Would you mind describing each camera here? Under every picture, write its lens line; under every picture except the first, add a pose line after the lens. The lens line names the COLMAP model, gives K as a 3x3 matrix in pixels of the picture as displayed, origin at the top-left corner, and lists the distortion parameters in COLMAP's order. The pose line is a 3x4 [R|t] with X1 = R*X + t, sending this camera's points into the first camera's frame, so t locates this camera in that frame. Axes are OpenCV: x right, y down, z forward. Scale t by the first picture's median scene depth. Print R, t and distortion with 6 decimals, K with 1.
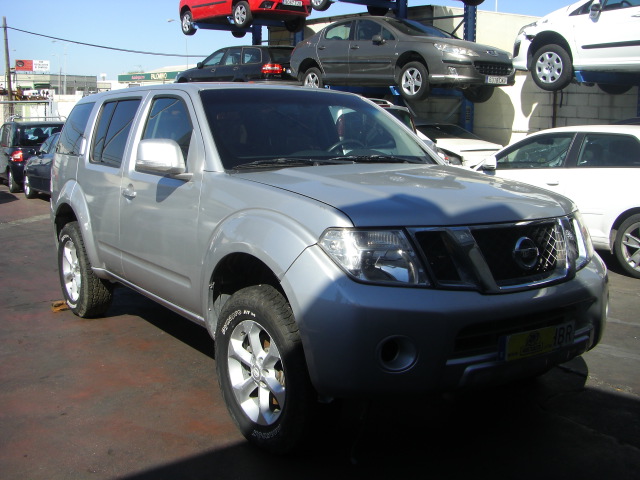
lens RADIAL K [[723.0, 0, 307.0], [0, 723.0, 197.2], [0, 0, 1]] dist [-0.201039, 0.179672]
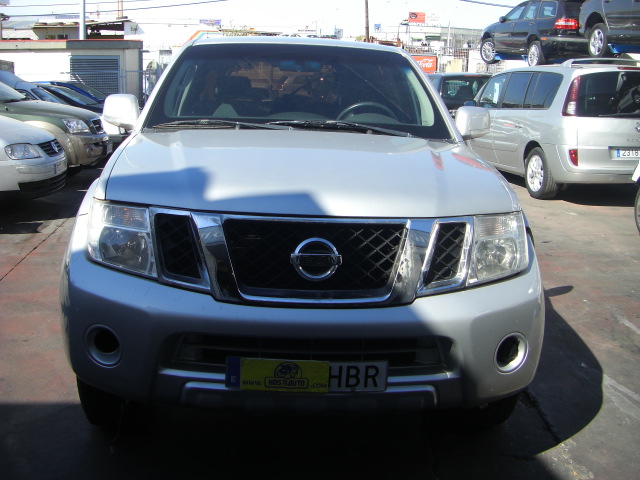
lens RADIAL K [[723.0, 0, 307.0], [0, 723.0, 197.2], [0, 0, 1]] dist [-0.201039, 0.179672]
pose [[0.859623, 0.109555, -0.499046, 0.526585], [-0.077865, 0.993422, 0.083960, -0.040276], [0.504961, -0.033316, 0.862499, 0.257182]]
